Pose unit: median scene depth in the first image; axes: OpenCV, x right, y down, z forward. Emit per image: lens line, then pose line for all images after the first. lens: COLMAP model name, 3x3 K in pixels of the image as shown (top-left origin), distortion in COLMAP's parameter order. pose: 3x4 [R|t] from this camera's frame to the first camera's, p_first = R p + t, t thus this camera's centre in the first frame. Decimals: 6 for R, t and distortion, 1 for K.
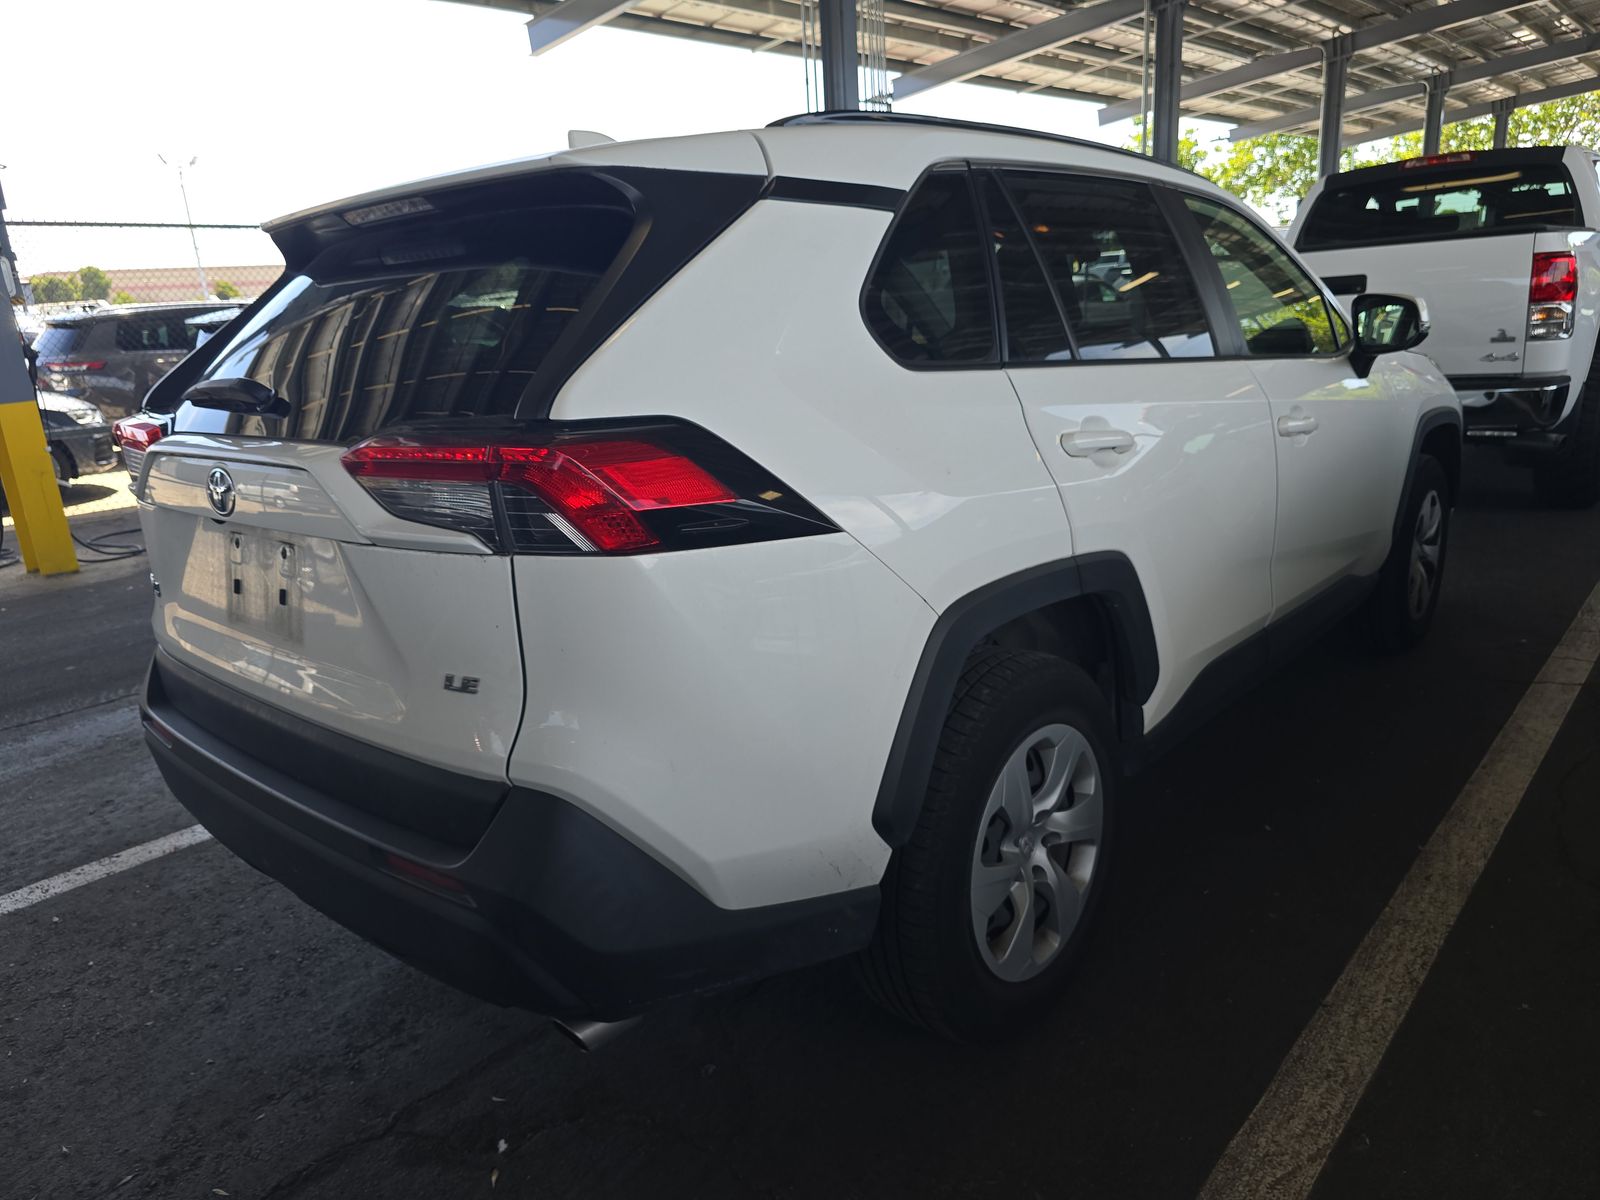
lens RADIAL K [[1101.0, 0, 800.0], [0, 1101.0, 600.0], [0, 0, 1]] dist [0.045185, -0.001046]
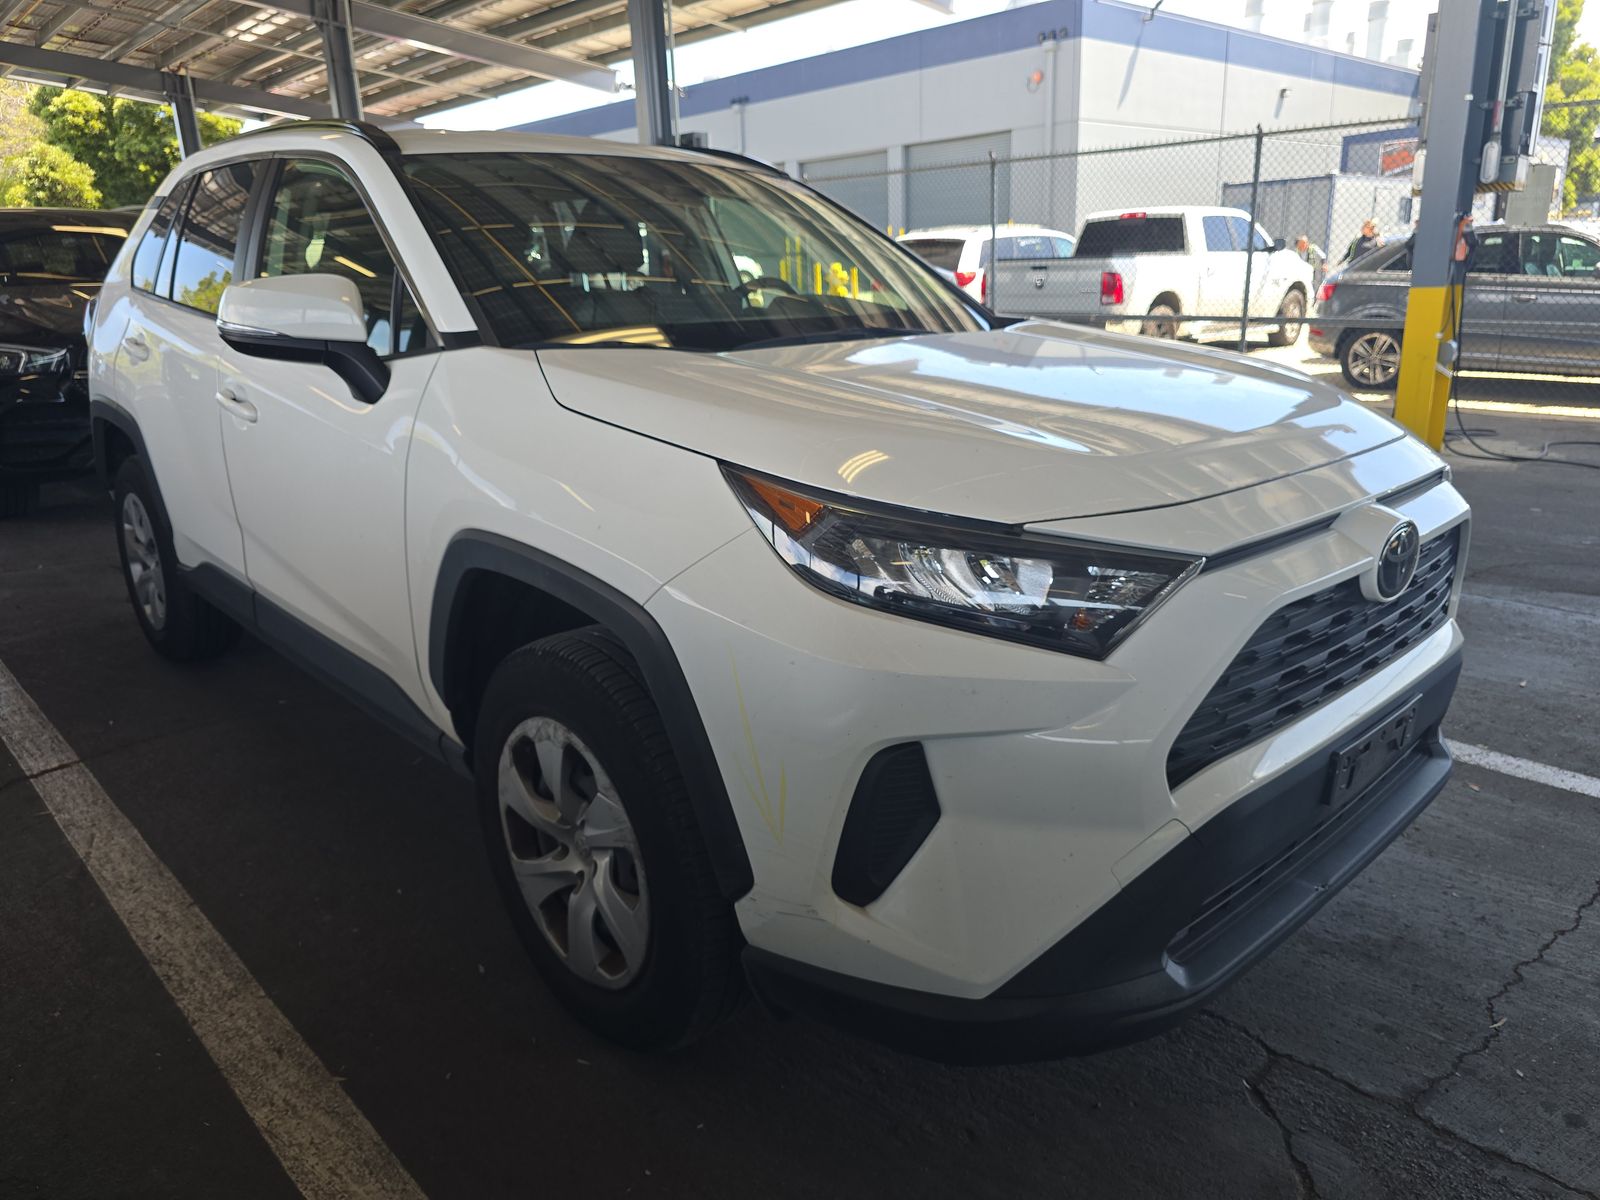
lens RADIAL K [[1101.0, 0, 800.0], [0, 1101.0, 600.0], [0, 0, 1]] dist [0.045185, -0.001046]
pose [[-0.112862, 0.301535, -0.946752, 1.313127], [-0.208019, 0.924553, 0.319263, -0.396929], [0.971591, 0.232975, -0.041622, 1.495375]]
